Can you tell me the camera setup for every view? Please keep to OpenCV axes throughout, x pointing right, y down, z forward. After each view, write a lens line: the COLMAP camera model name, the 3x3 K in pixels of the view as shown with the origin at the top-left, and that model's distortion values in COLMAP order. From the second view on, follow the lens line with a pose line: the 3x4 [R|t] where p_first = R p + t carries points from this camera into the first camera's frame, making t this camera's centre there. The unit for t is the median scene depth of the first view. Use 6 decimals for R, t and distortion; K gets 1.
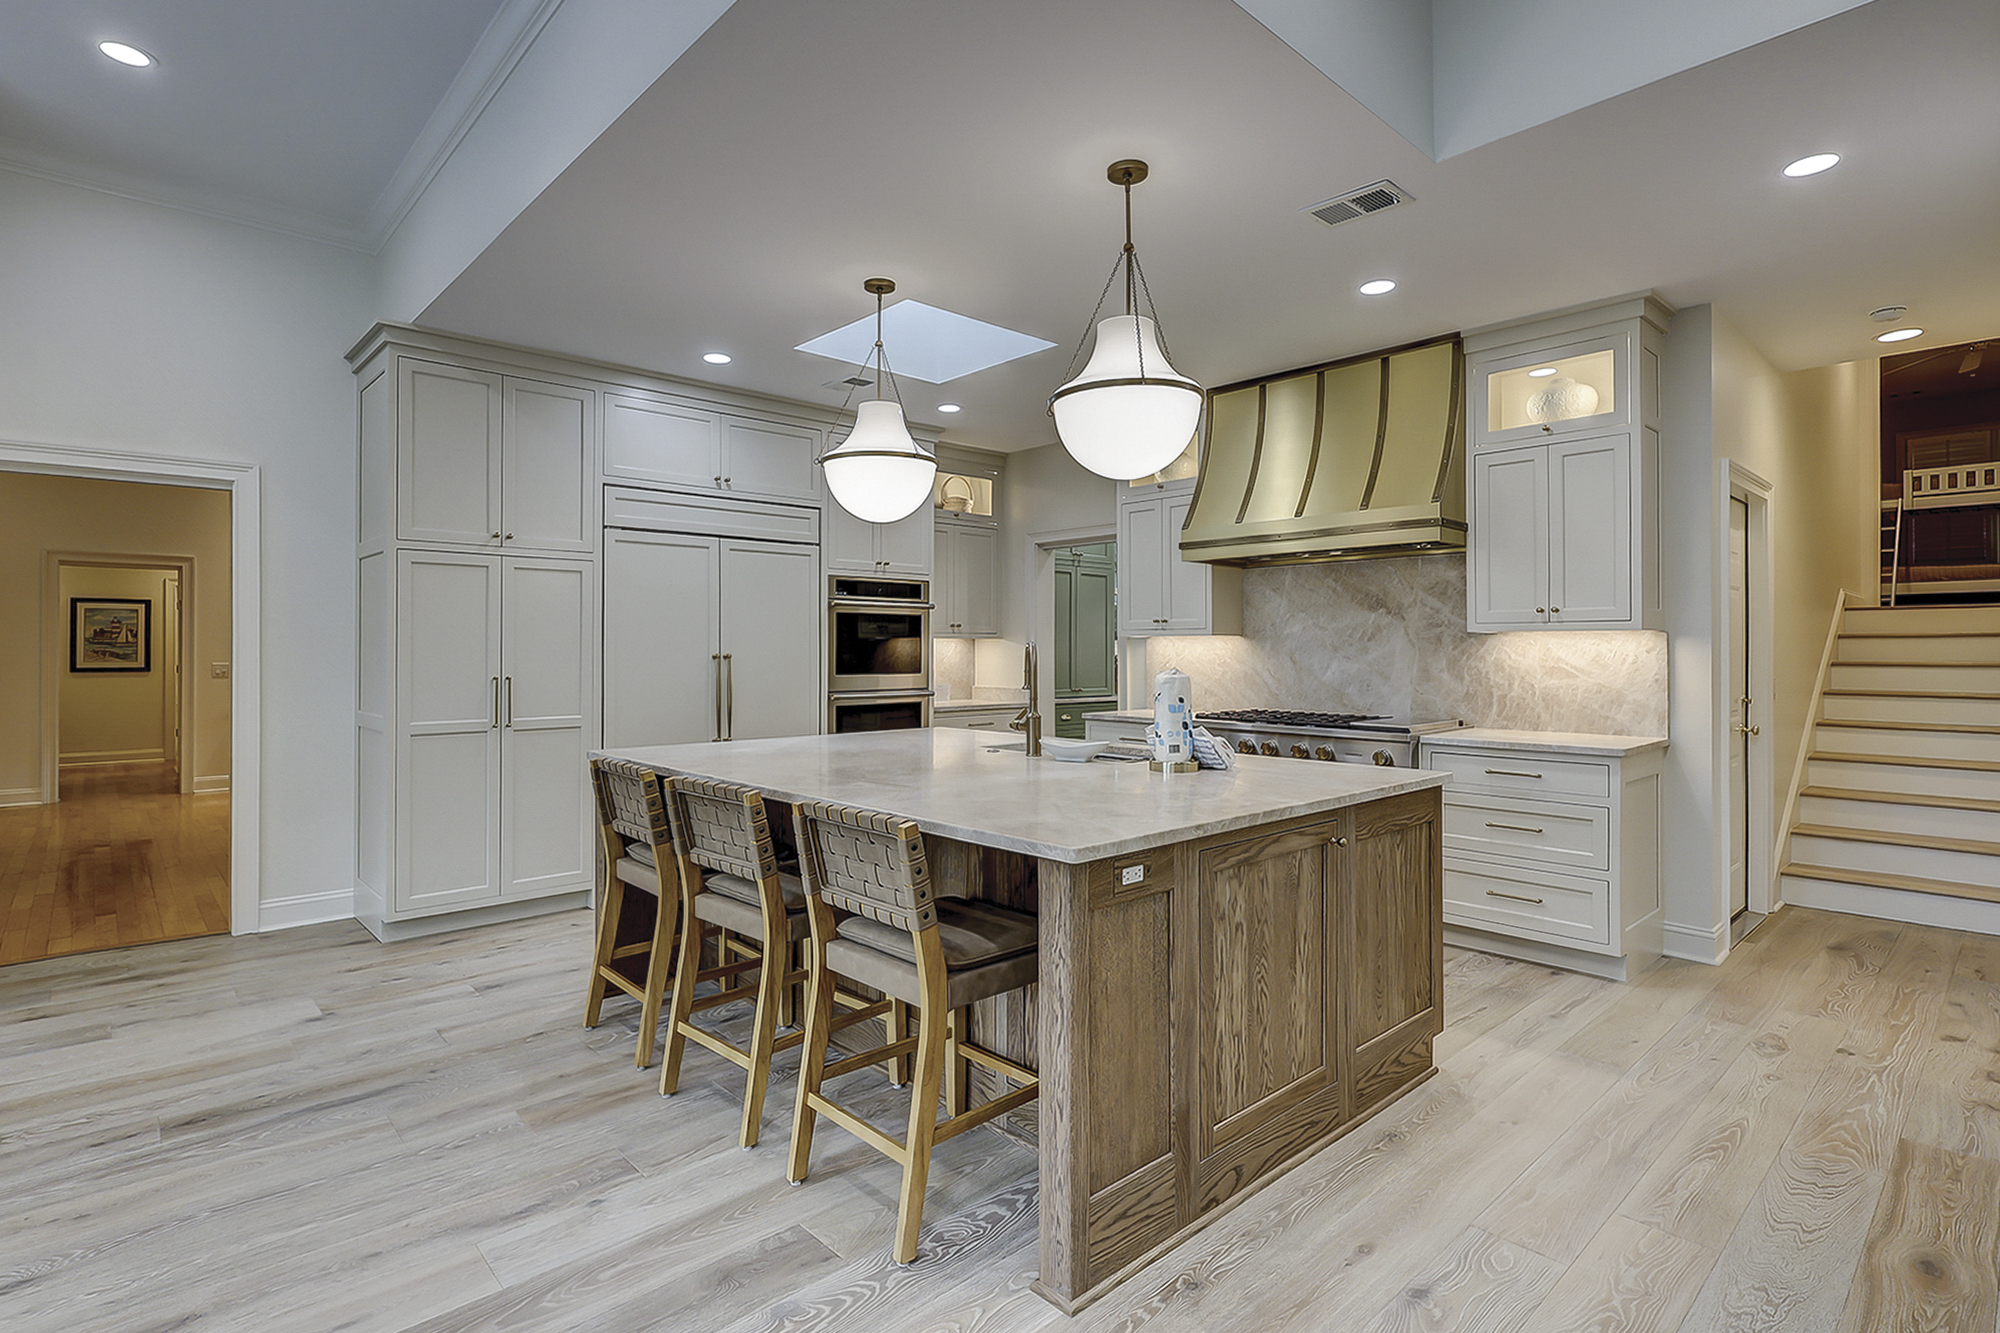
lens RADIAL K [[982.7, 0, 999.4], [0, 982.7, 646.2], [0, 0, 1]] dist [-0.001282, -0.000128]
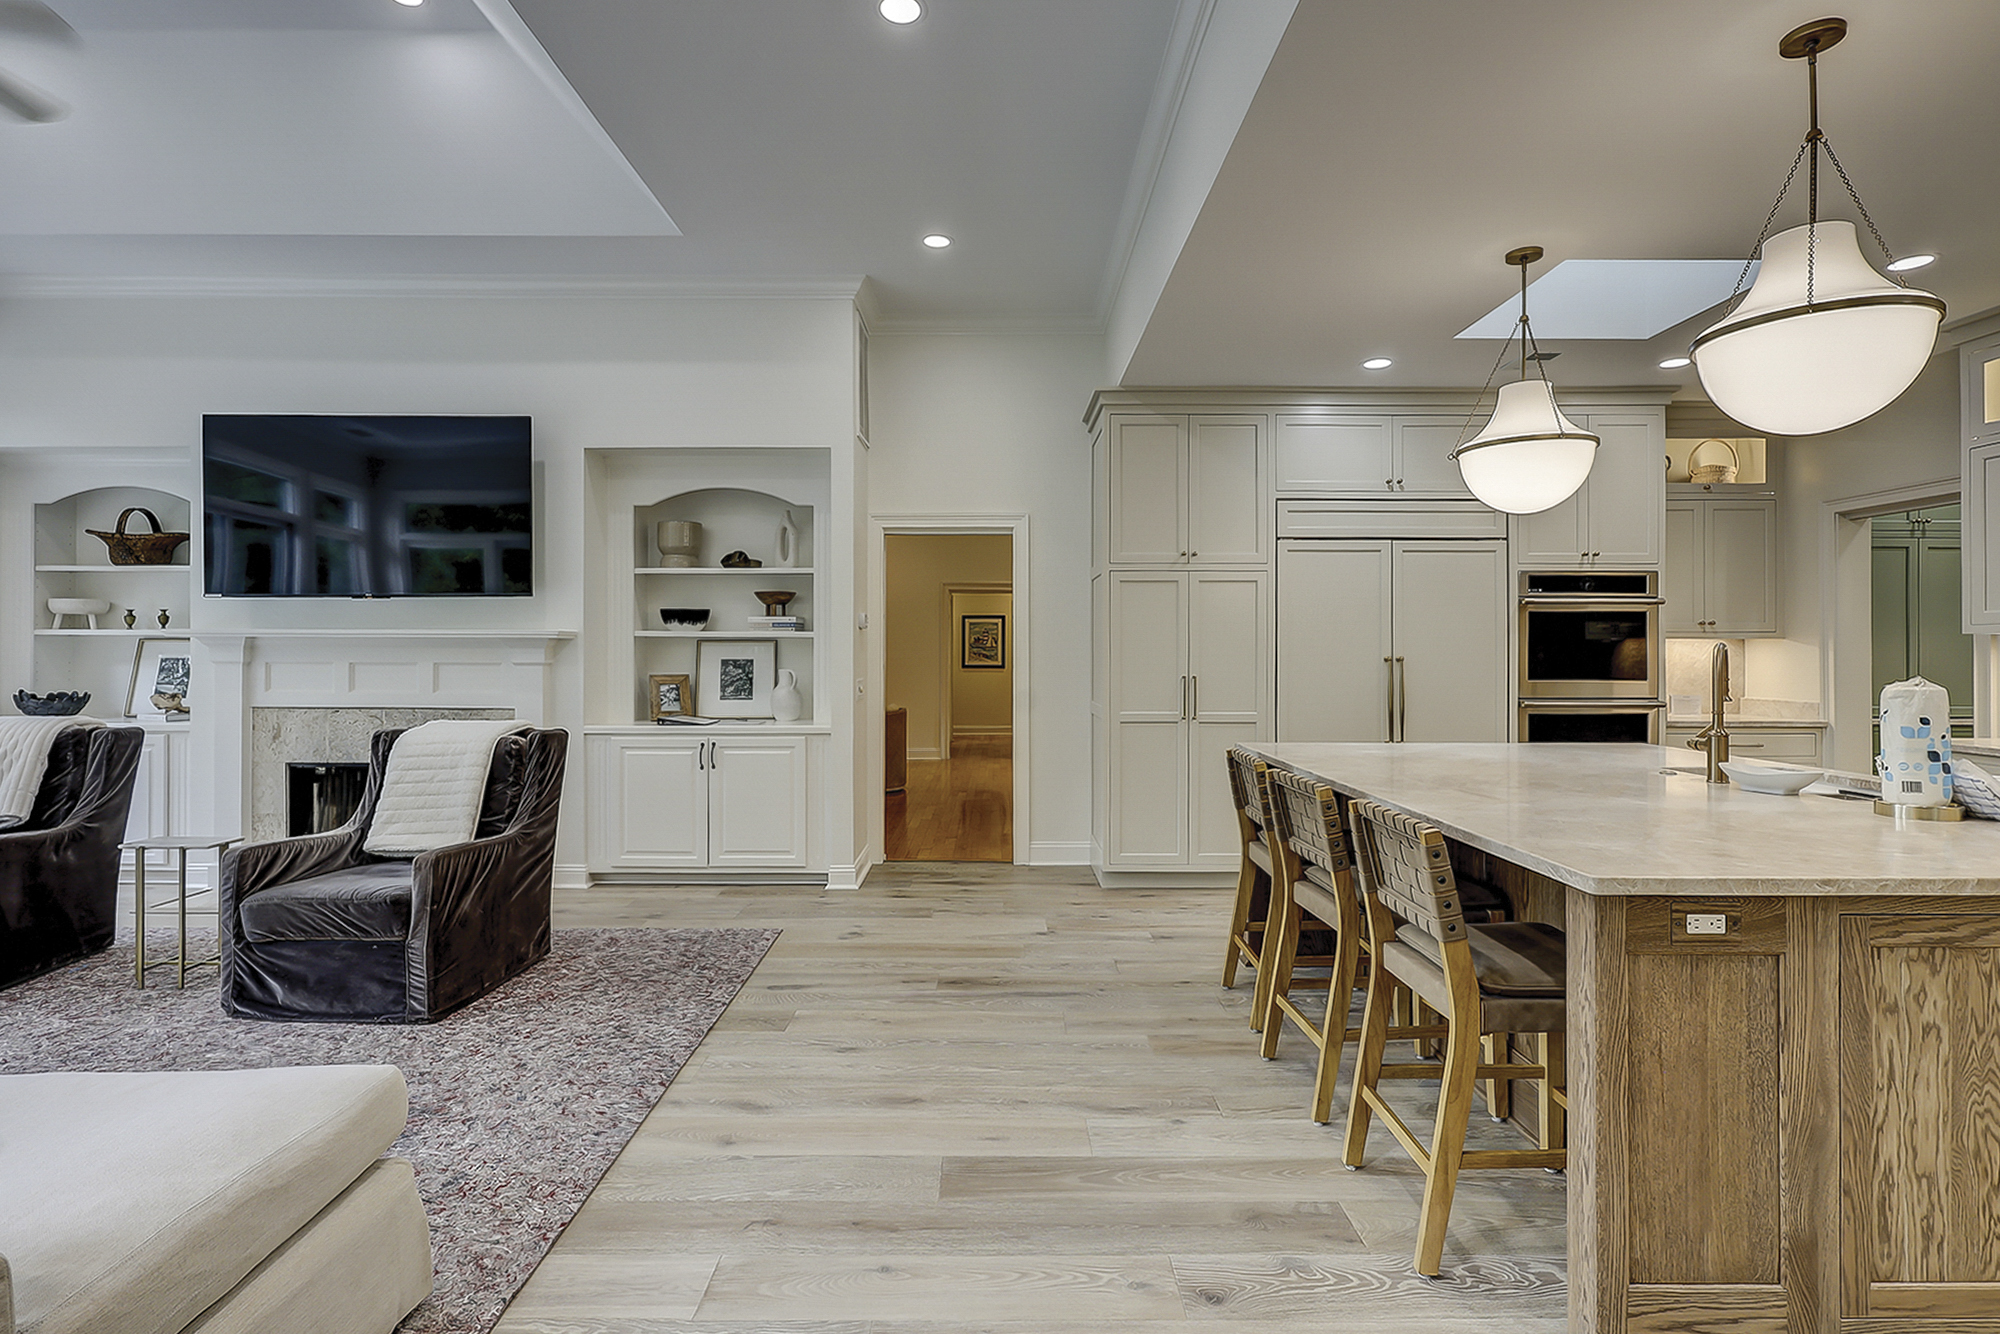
lens RADIAL K [[985.0, 0, 995.4], [0, 985.0, 649.6], [0, 0, 1]] dist [-0.003020, 0.000900]
pose [[0.733802, -0.001692, -0.679361, 0.116092], [0.002417, 0.999997, 0.000120, -0.000279], [0.679359, -0.001730, 0.733804, -0.007150]]
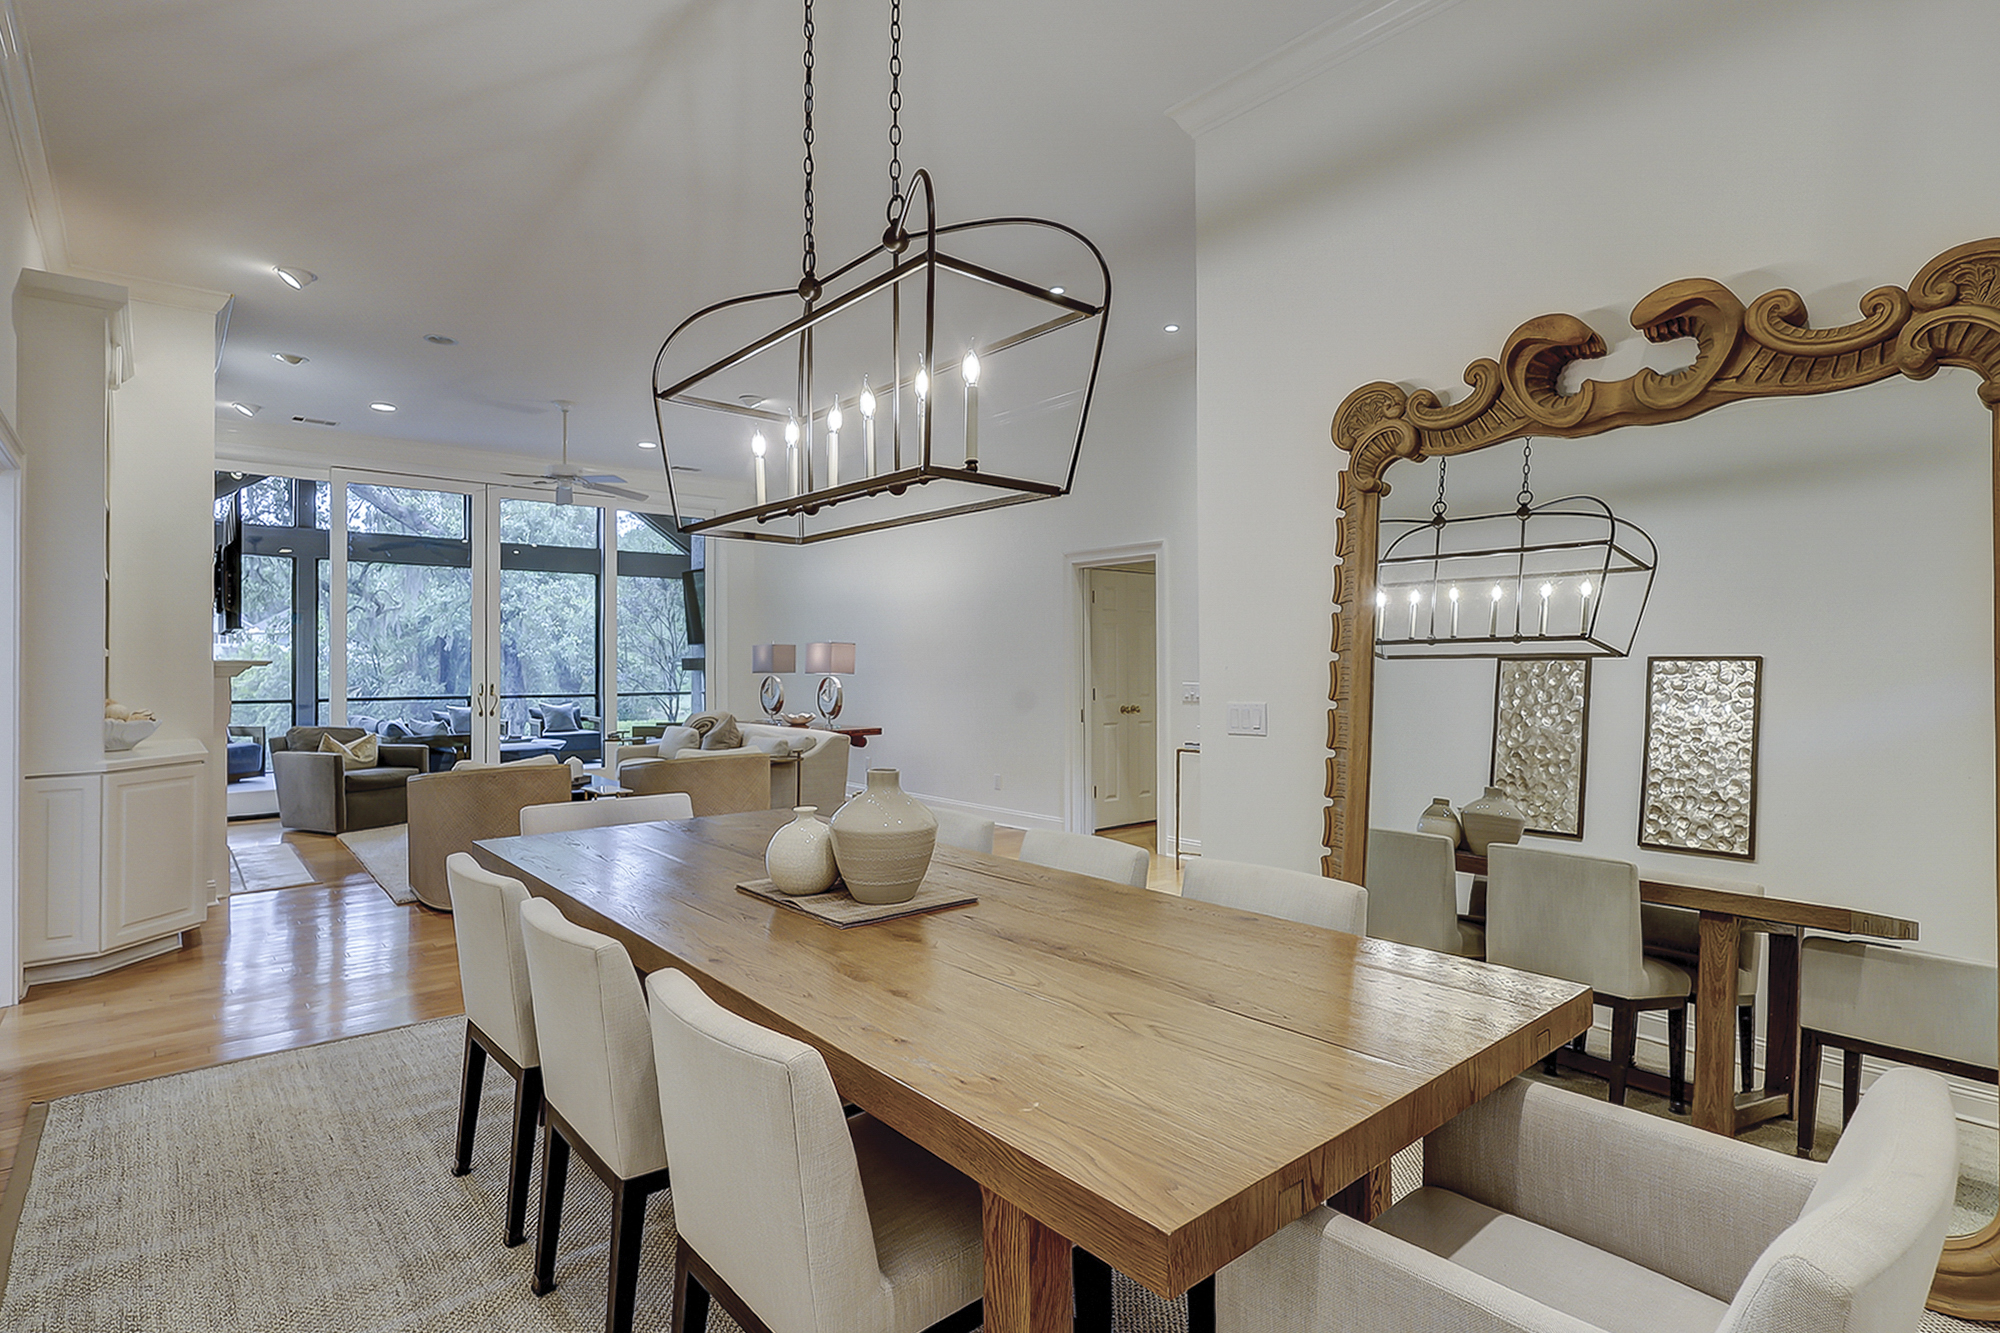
lens RADIAL K [[989.4, 0, 982.1], [0, 989.4, 654.5], [0, 0, 1]] dist [-0.002386, -0.000108]
pose [[-0.052955, -0.011050, -0.998536, -0.125742], [0.005860, 0.999918, -0.011376, 0.007850], [0.998580, -0.006454, -0.052886, 1.767190]]
